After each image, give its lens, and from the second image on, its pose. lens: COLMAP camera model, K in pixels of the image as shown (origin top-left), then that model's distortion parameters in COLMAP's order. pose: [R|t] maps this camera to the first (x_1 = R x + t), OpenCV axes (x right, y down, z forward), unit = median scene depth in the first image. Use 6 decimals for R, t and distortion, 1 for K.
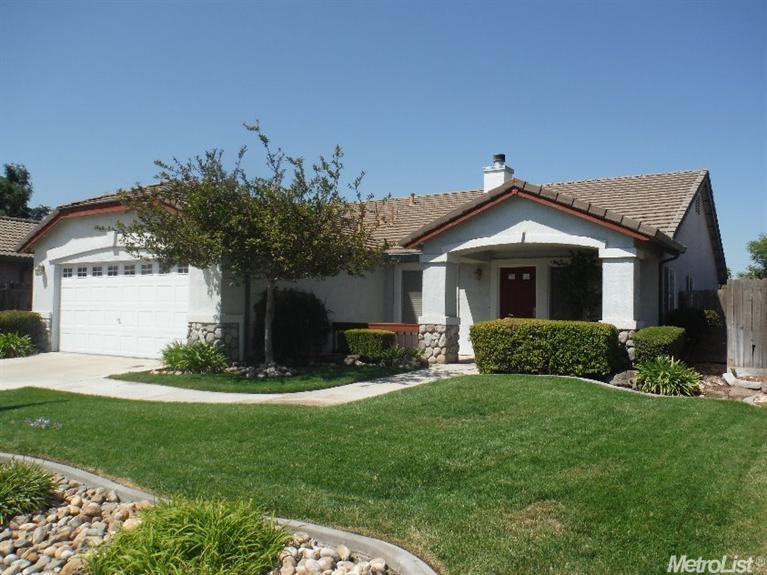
lens RADIAL K [[655.4, 0, 393.5], [0, 655.4, 286.6], [0, 0, 1]] dist [-0.037932, 0.014635]
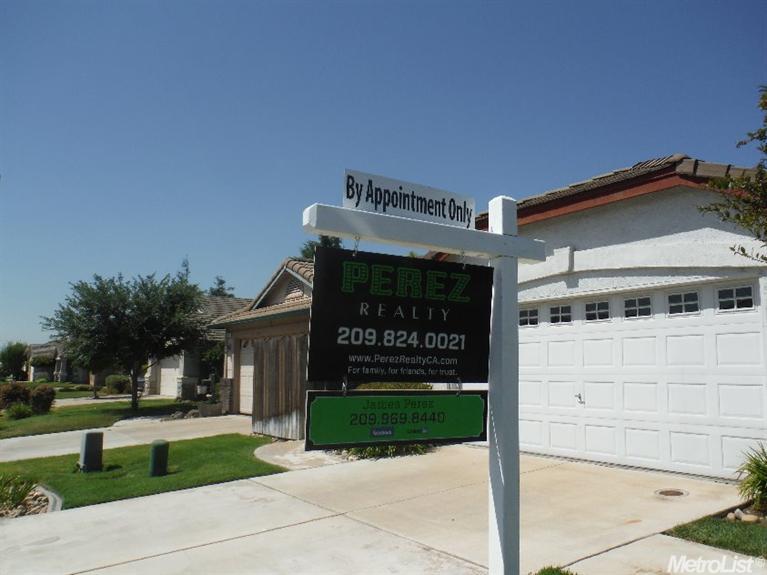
lens RADIAL K [[655.4, 0, 393.5], [0, 655.4, 286.6], [0, 0, 1]] dist [-0.037932, 0.014635]
pose [[0.923917, -0.066781, -0.376720, -0.395037], [0.036242, 0.995497, -0.087587, -0.002967], [0.380873, 0.067270, 0.922177, 0.437399]]
